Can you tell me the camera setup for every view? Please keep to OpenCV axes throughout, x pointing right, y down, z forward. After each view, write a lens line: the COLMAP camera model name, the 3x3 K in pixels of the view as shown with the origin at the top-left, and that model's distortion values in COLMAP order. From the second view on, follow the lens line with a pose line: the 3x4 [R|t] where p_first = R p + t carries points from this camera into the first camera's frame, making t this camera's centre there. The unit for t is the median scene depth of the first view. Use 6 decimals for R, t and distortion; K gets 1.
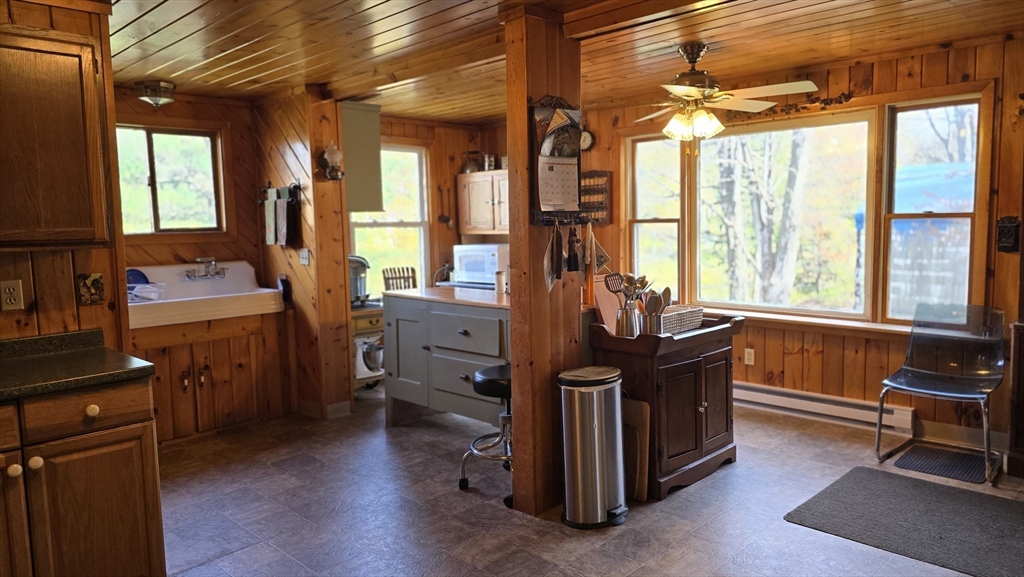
lens RADIAL K [[691.0, 0, 514.9], [0, 691.0, 286.6], [0, 0, 1]] dist [0.006099, 0.001015]
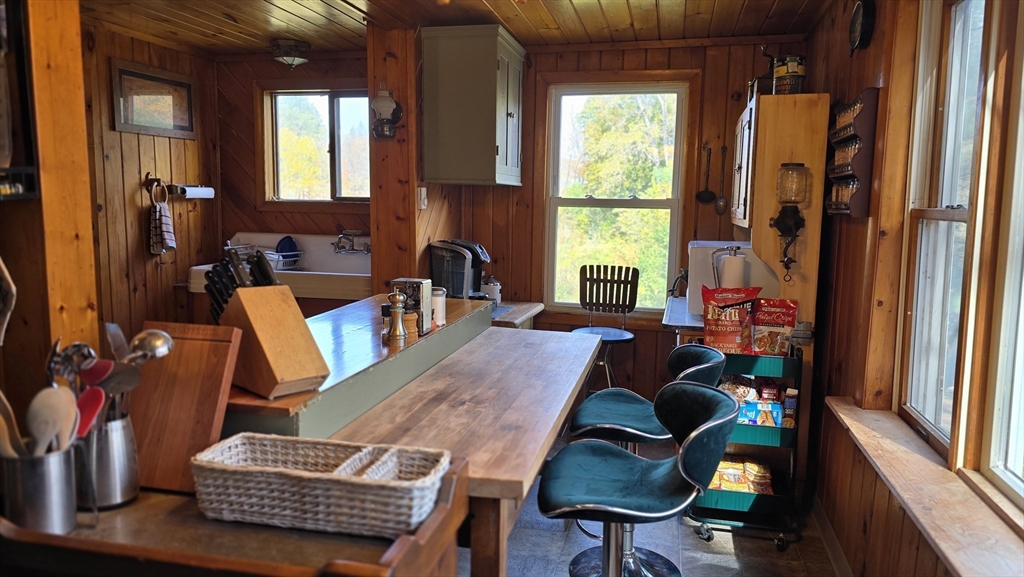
lens RADIAL K [[691.0, 0, 514.2], [0, 691.0, 287.5], [0, 0, 1]] dist [0.006099, 0.001015]
pose [[0.530490, 0.138330, -0.836328, 0.451933], [-0.105315, 0.989707, 0.096897, -0.078613], [0.841124, 0.036675, 0.539598, 0.697911]]
